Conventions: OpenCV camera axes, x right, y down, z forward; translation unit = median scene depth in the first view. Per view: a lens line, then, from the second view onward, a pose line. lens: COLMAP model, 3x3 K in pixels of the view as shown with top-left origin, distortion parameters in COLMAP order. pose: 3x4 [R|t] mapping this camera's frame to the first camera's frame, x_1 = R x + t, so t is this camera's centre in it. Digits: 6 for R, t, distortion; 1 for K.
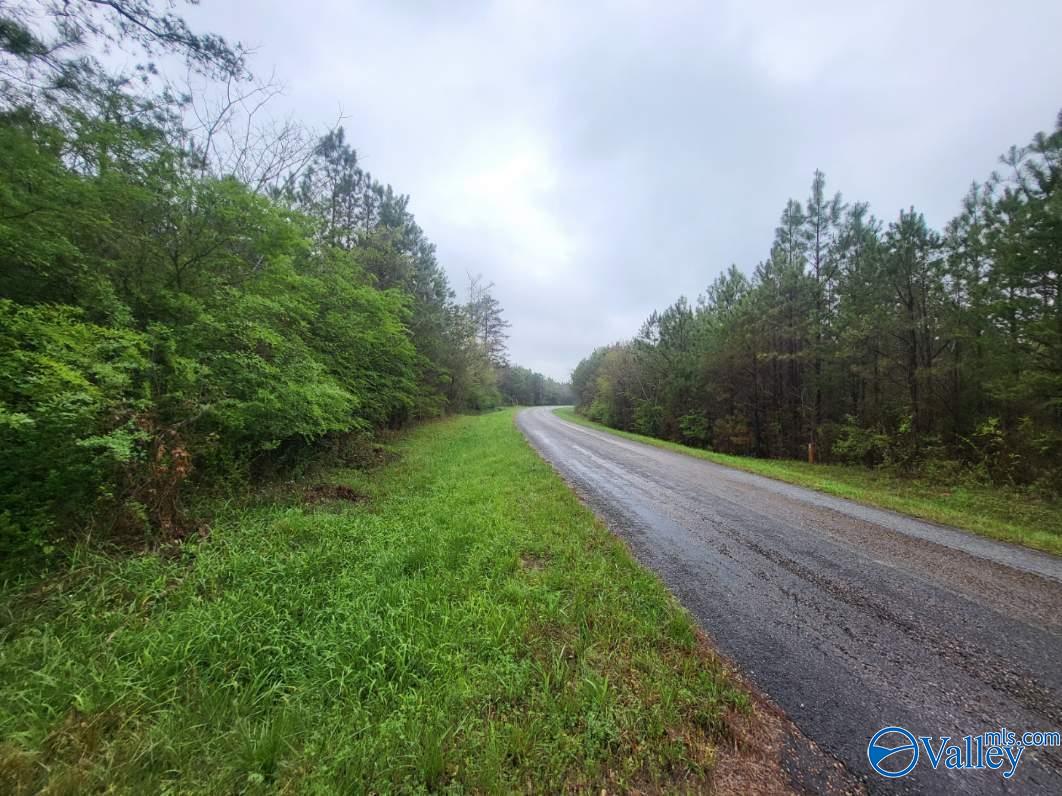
lens RADIAL K [[424.1, 0, 536.4], [0, 424.1, 404.1], [0, 0, 1]] dist [-0.000545, 0.000091]
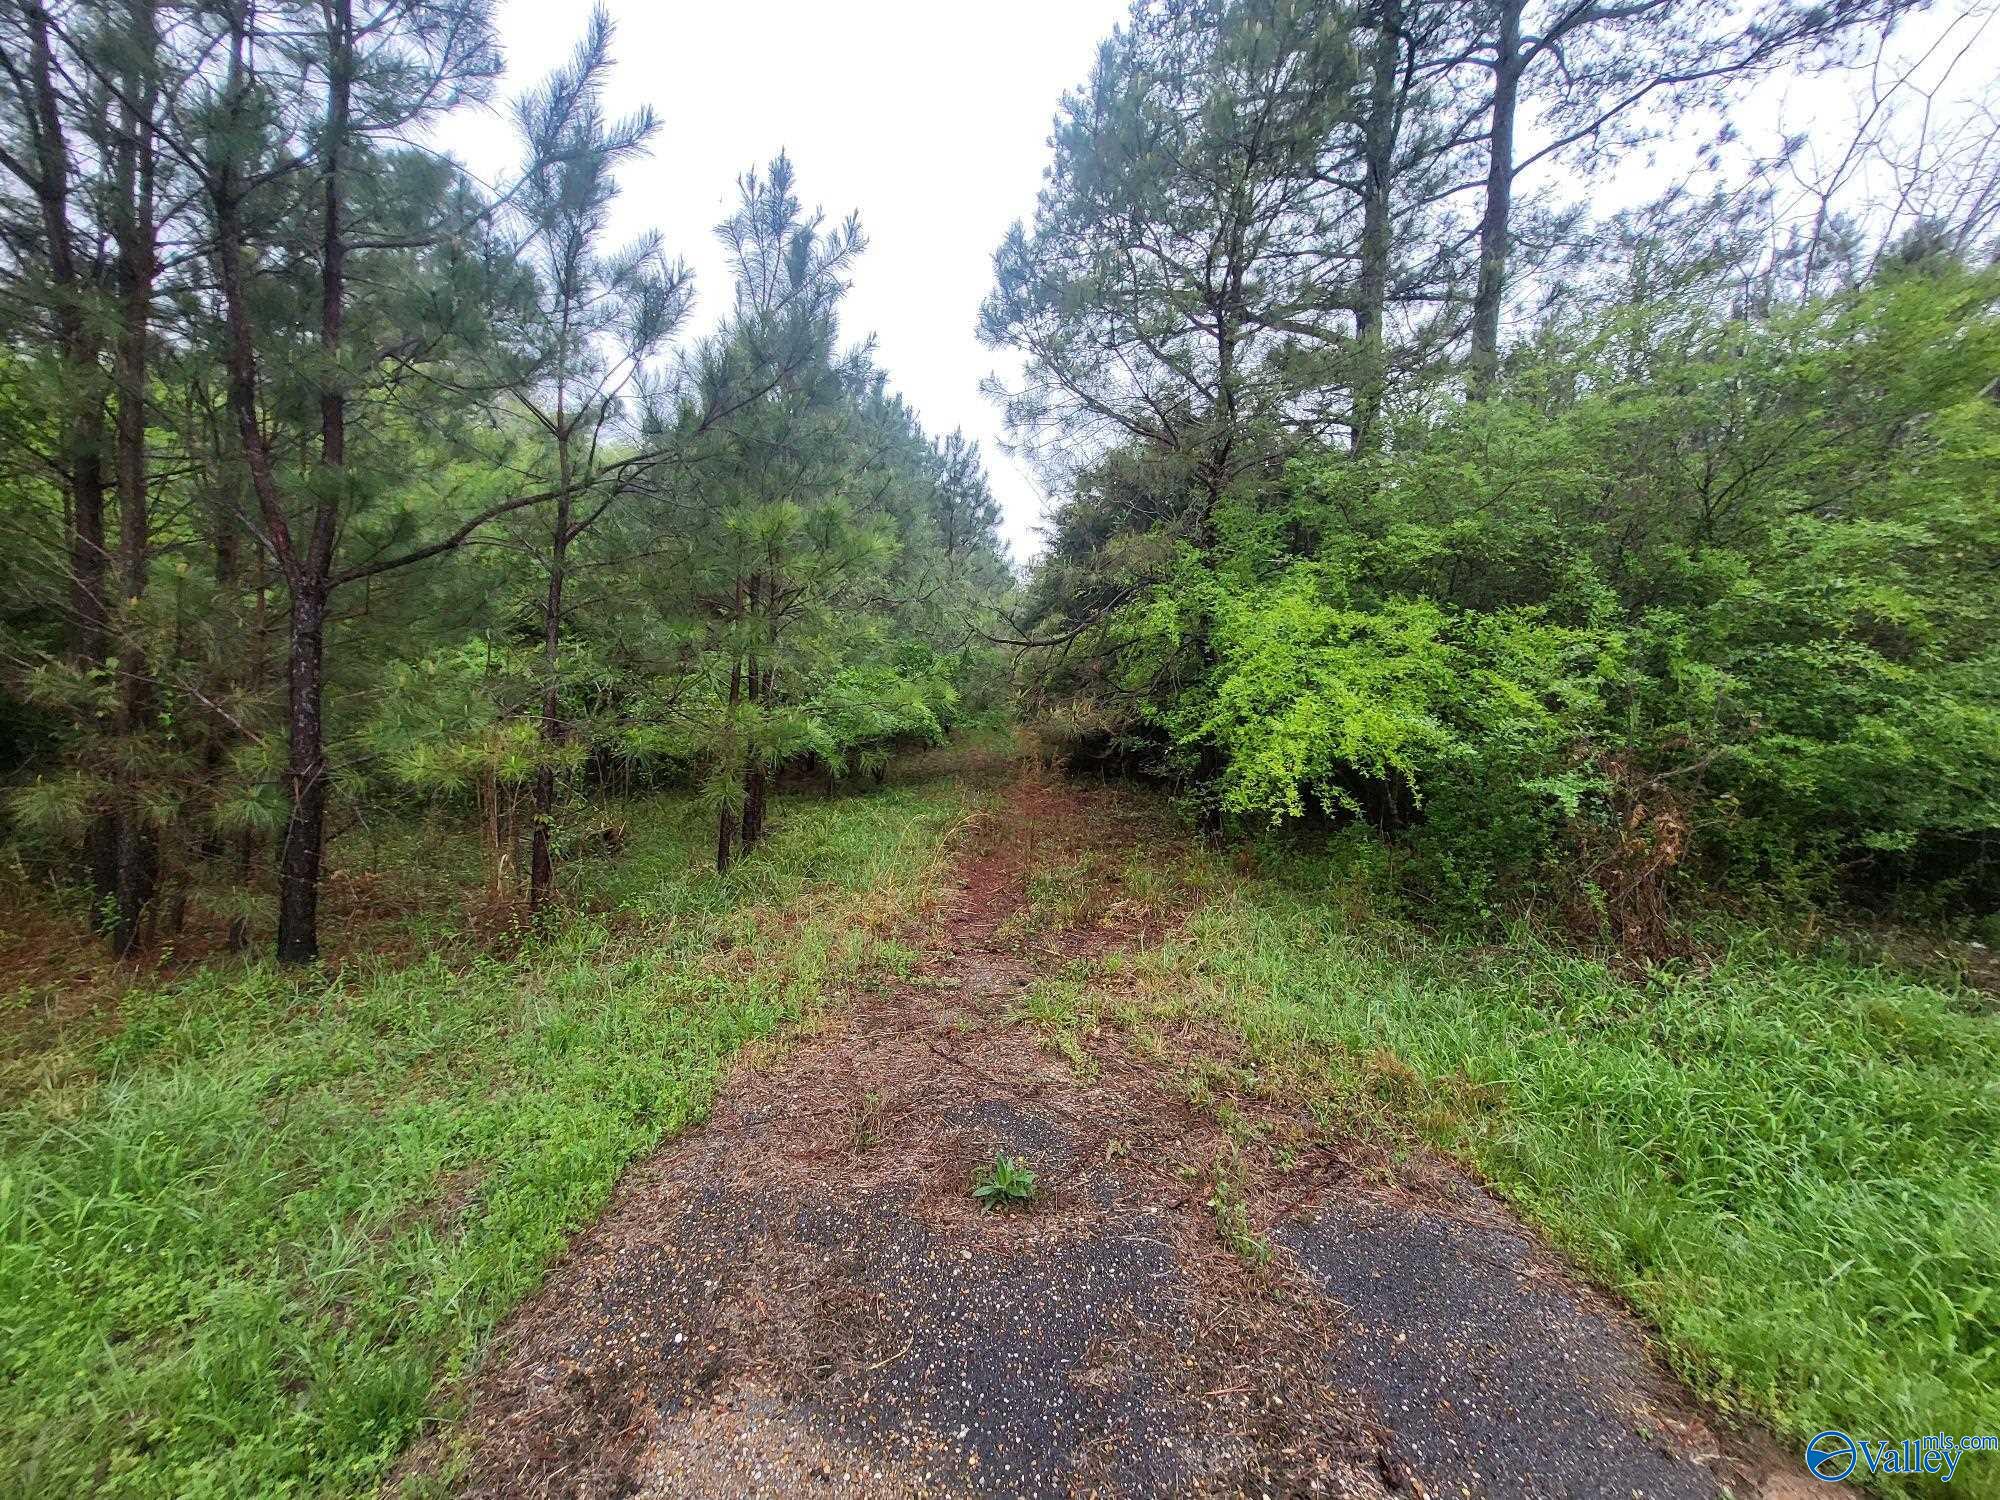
lens RADIAL K [[798.8, 0, 1010.2], [0, 798.8, 761.4], [0, 0, 1]] dist [-0.000545, 0.000091]
pose [[0.120456, 0.046556, -0.991626, 0.142981], [-0.035382, 0.998466, 0.042579, 0.011945], [0.992088, 0.029957, 0.121919, -0.058246]]
